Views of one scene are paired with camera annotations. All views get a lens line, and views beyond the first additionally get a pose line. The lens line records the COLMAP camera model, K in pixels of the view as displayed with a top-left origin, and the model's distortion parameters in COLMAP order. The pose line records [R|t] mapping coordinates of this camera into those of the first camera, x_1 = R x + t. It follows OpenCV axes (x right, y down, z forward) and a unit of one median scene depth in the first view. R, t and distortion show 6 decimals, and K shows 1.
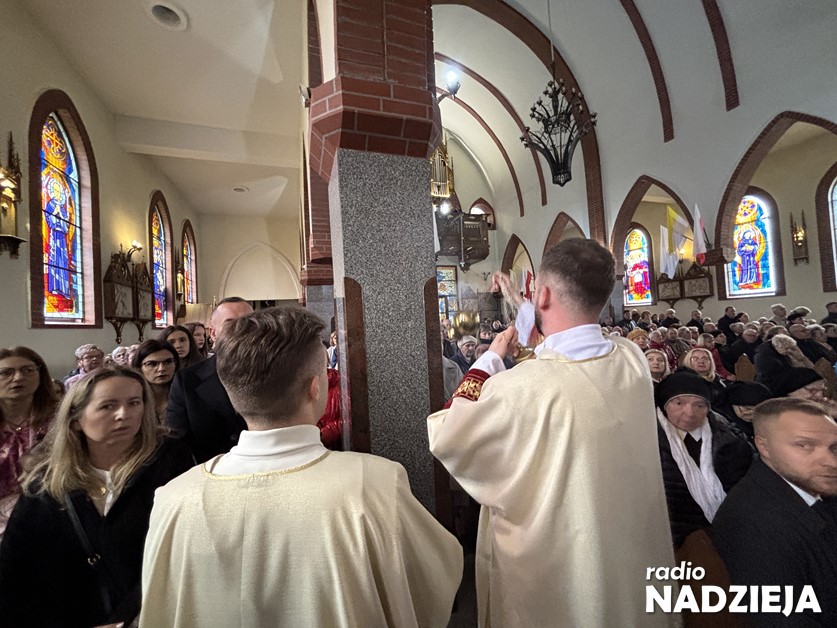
lens RADIAL K [[338.9, 0, 418.2], [0, 338.9, 313.3], [0, 0, 1]] dist [0.000551, -0.000098]
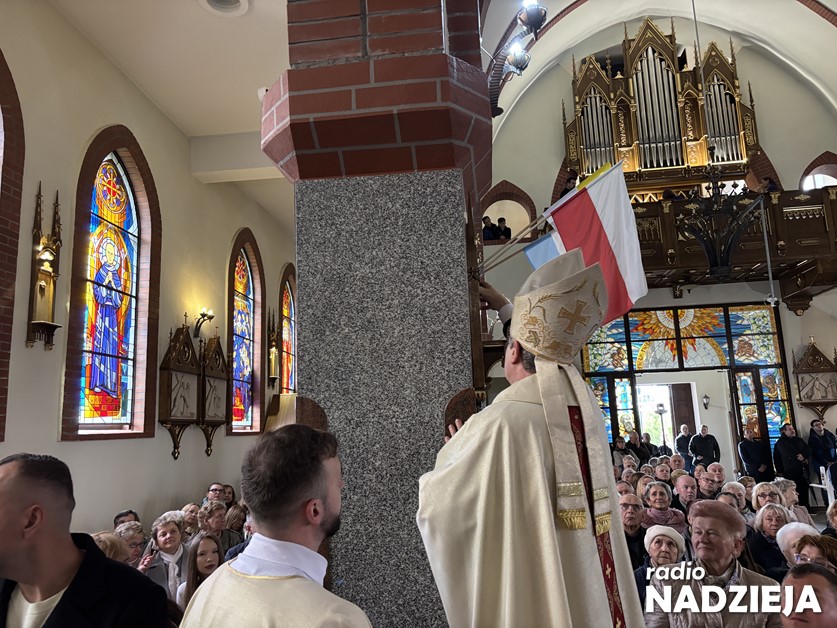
lens RADIAL K [[630.9, 0, 426.5], [0, 630.9, 314.8], [0, 0, 1]] dist [0.051045, -0.054386]
pose [[0.904538, -0.058489, -0.422362, 0.159315], [0.003897, 0.991640, -0.128977, -0.038691], [0.426374, 0.115019, 0.897204, 0.042718]]
